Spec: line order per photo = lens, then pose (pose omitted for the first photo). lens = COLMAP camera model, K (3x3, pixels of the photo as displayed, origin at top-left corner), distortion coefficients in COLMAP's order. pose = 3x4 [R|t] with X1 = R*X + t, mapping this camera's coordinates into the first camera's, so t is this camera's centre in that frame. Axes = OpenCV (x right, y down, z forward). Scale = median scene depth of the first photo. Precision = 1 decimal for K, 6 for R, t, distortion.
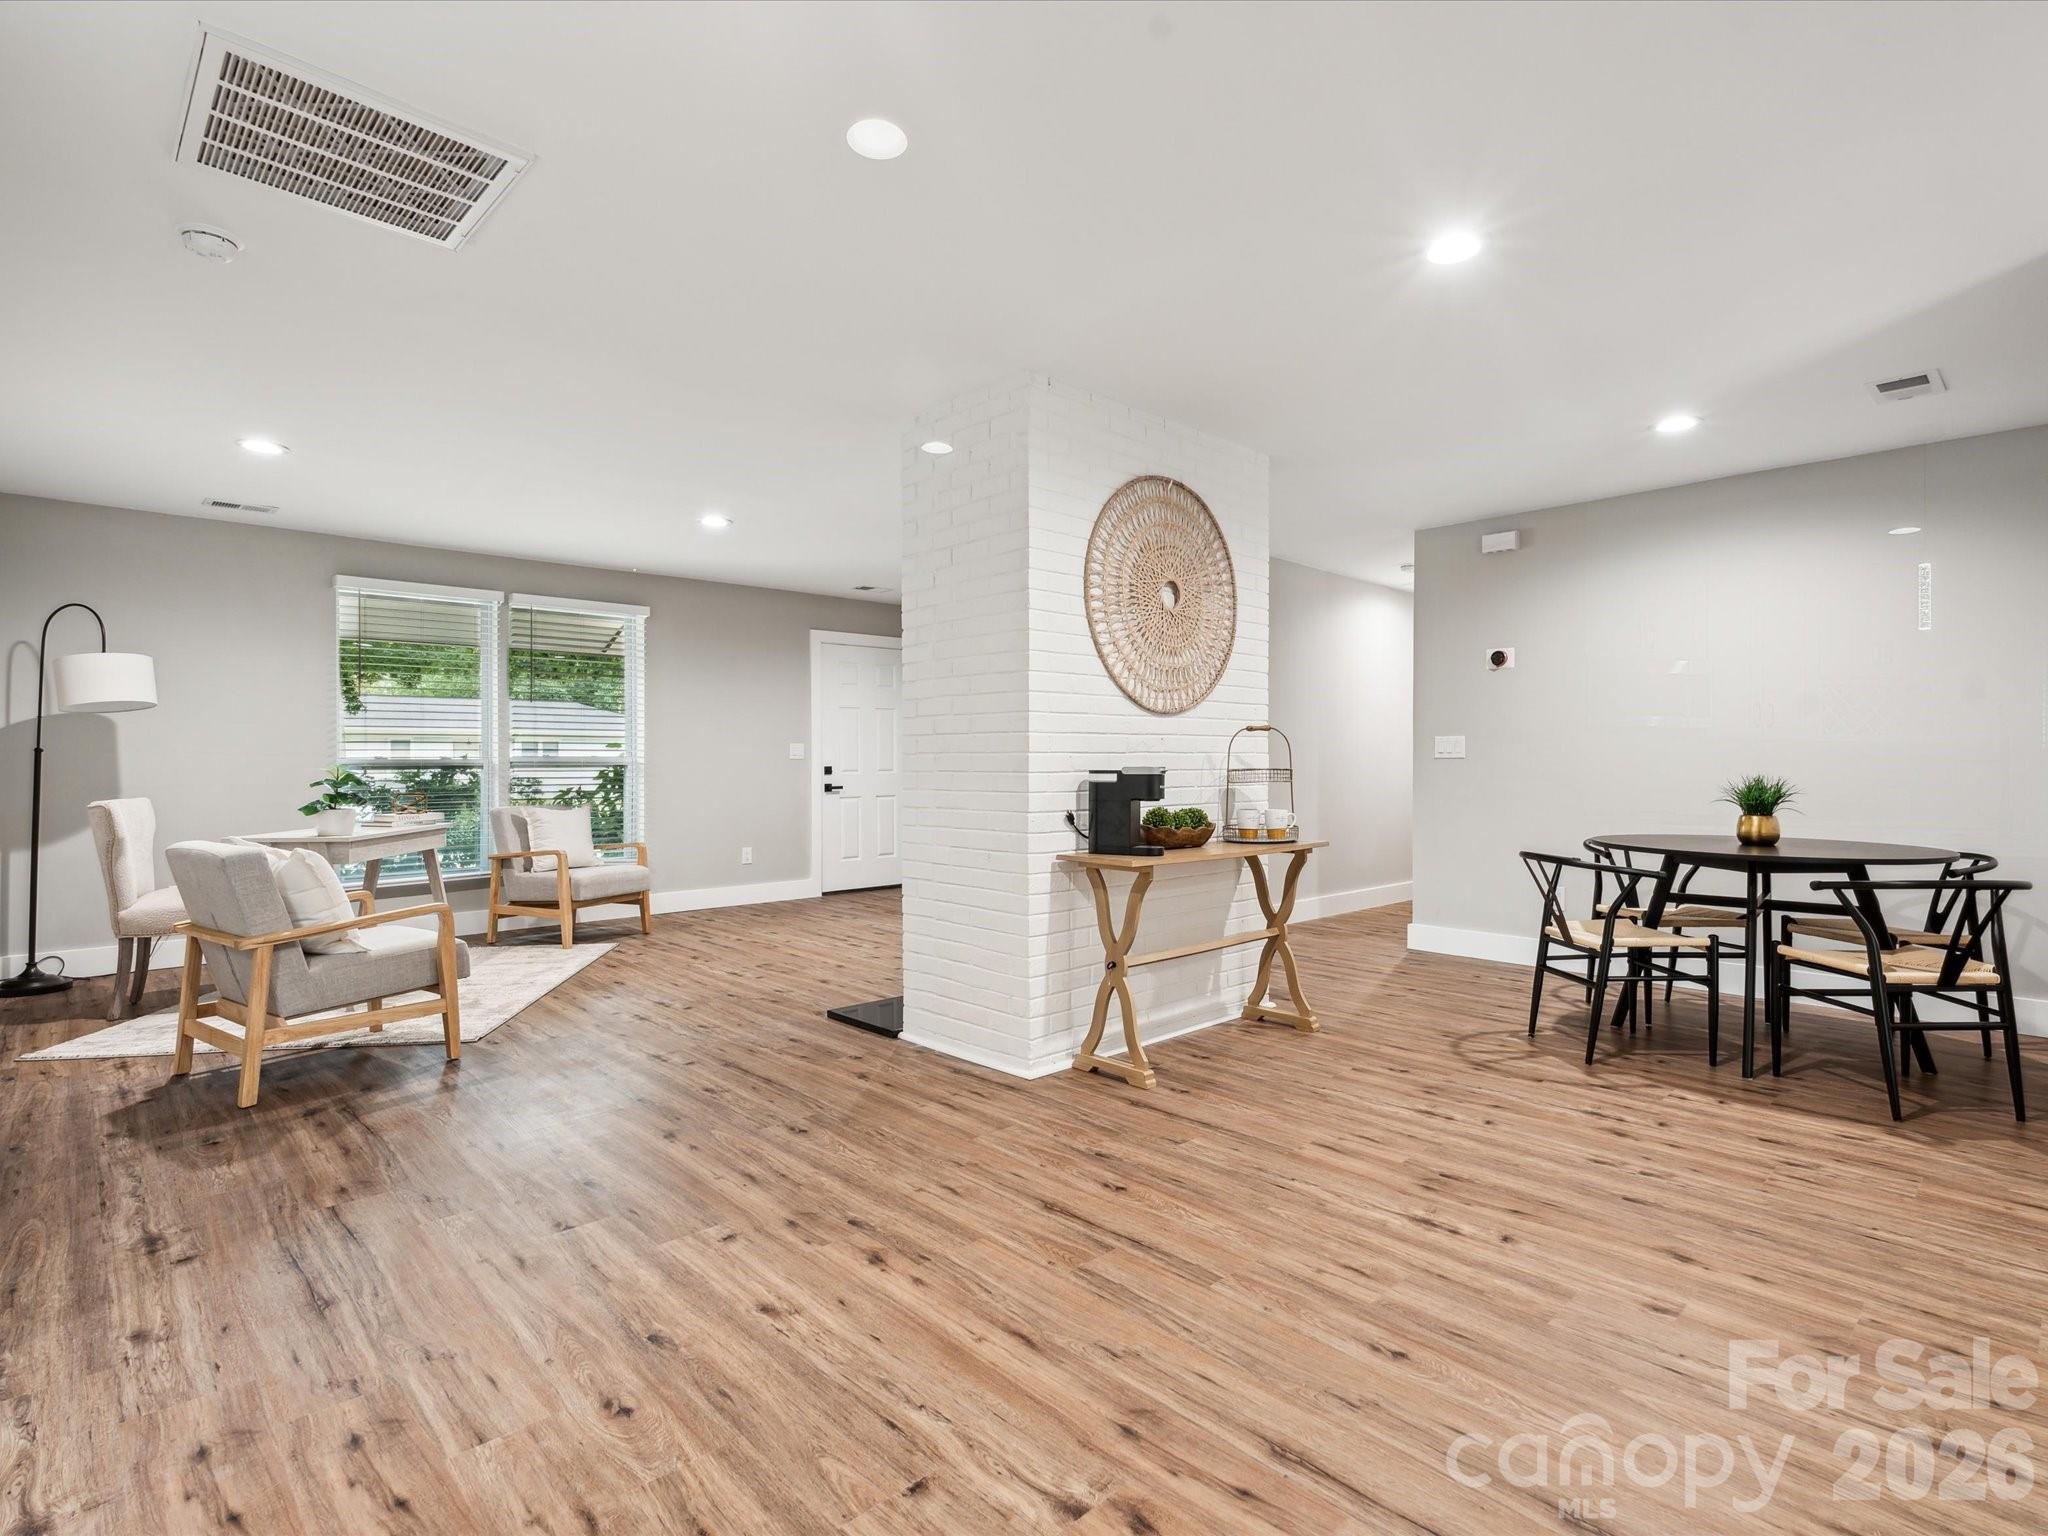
lens RADIAL K [[1024.2, 0, 1025.1], [0, 1024.2, 729.3], [0, 0, 1]] dist [-0.004123, 0.000251]
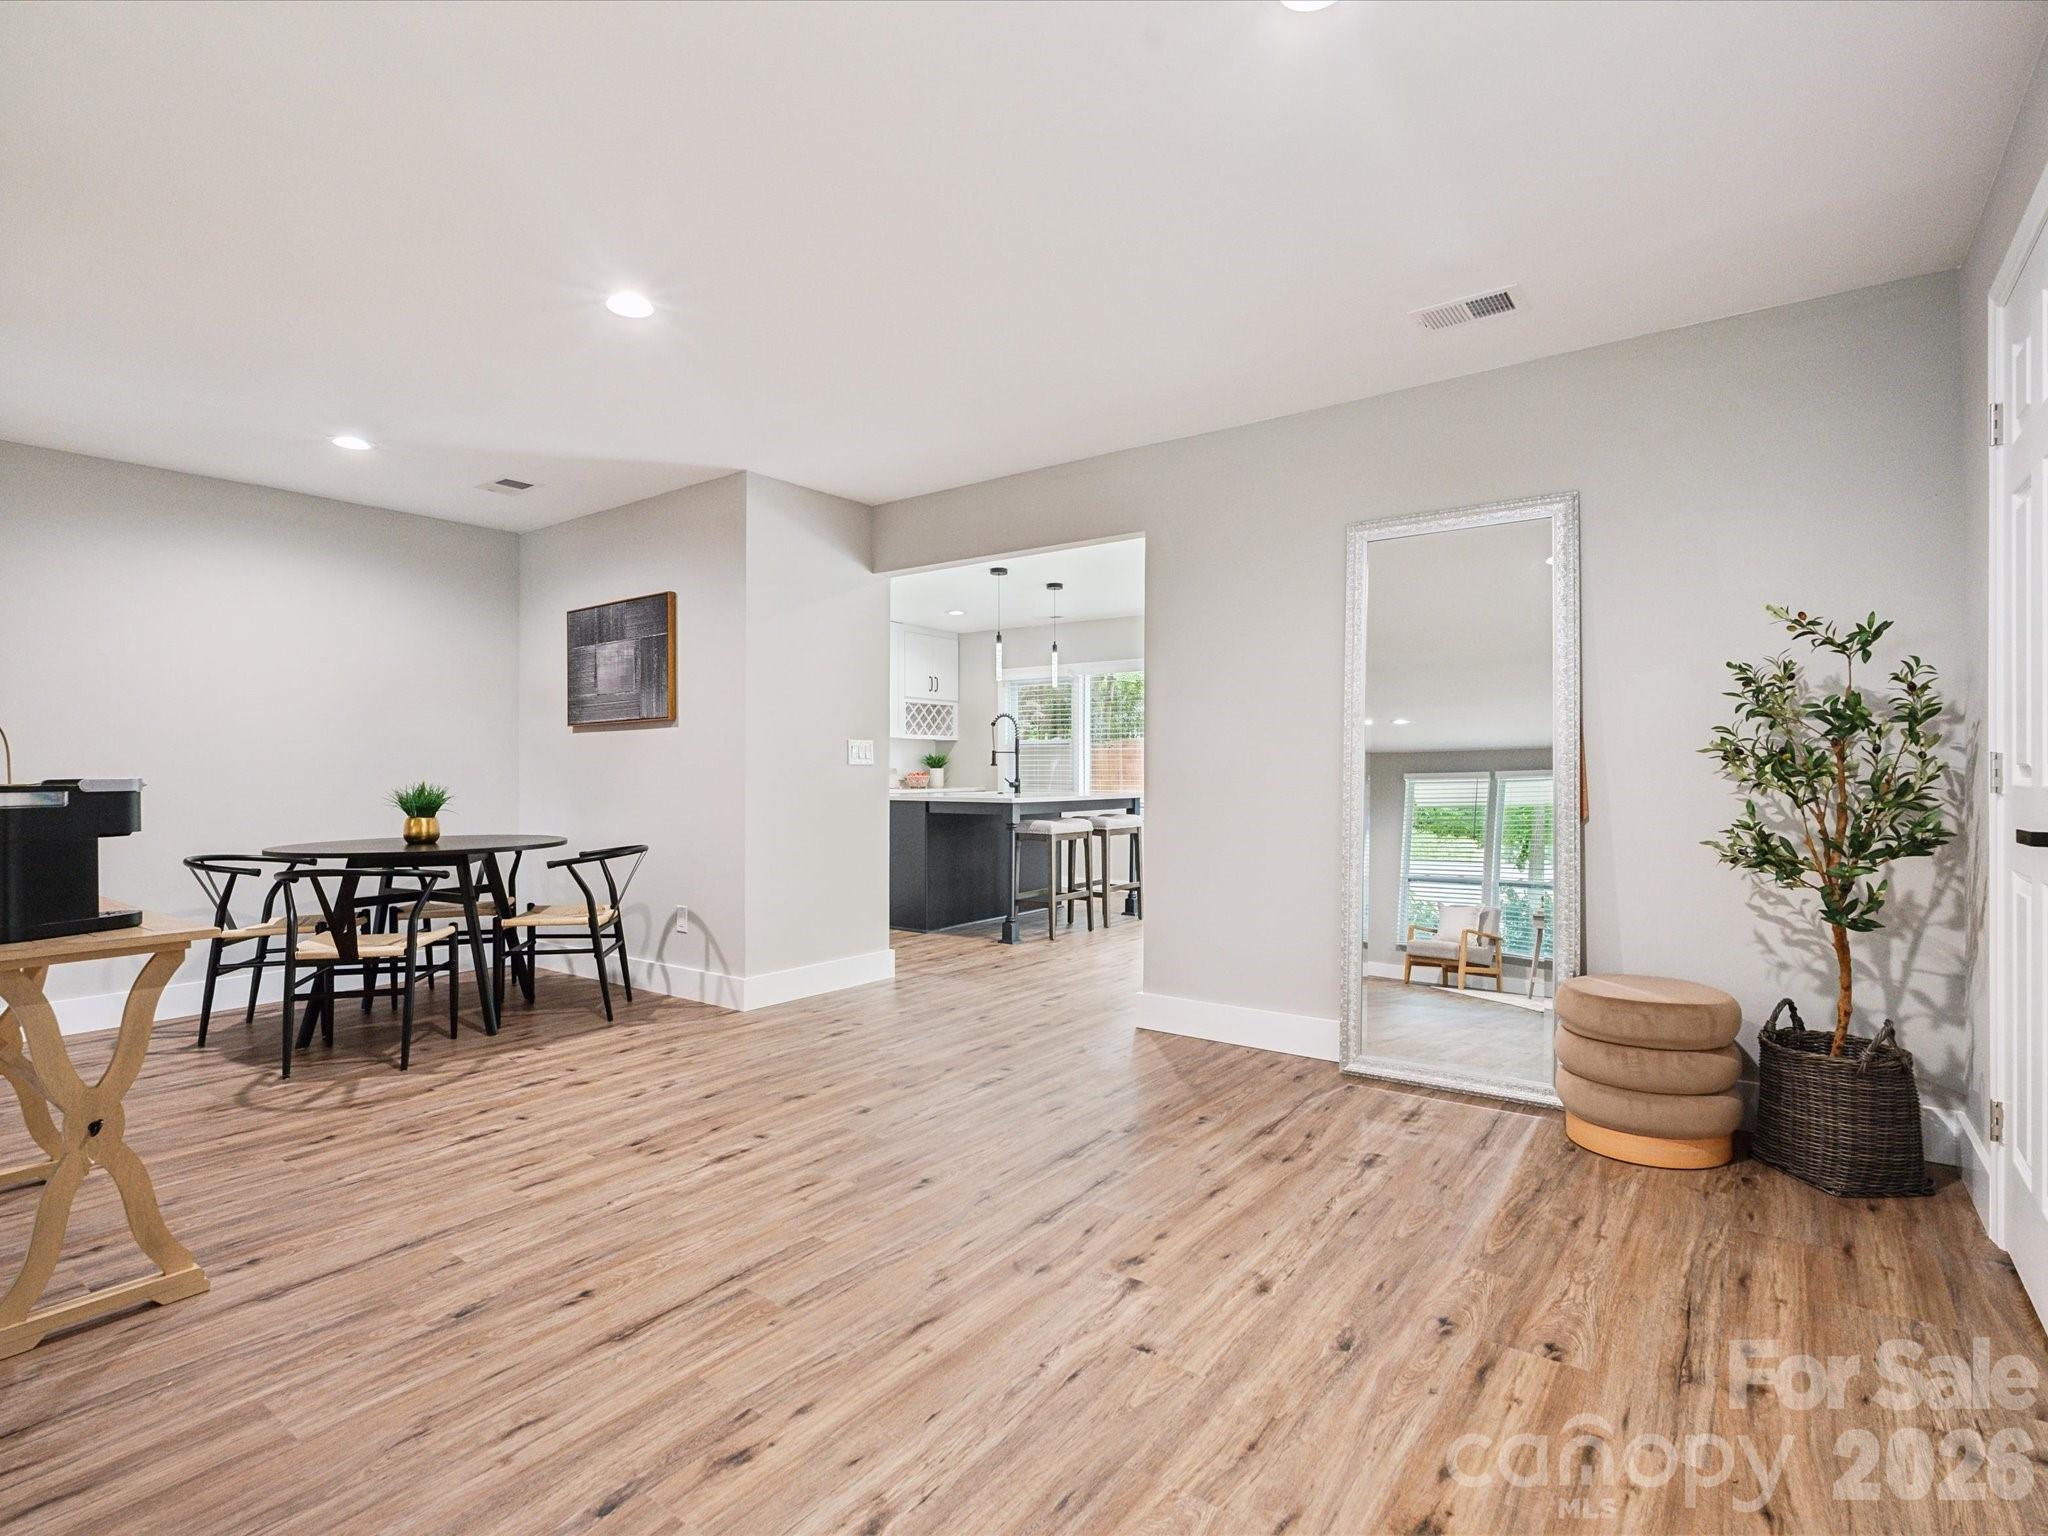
lens RADIAL K [[1014.6, 0, 1032.9], [0, 1014.6, 768.4], [0, 0, 1]] dist [-0.000760, 0.000274]
pose [[-0.172516, -0.001035, 0.985006, -0.554447], [-0.022904, 0.999733, -0.002962, 0.020118], [-0.984740, -0.023072, -0.172494, 0.584499]]
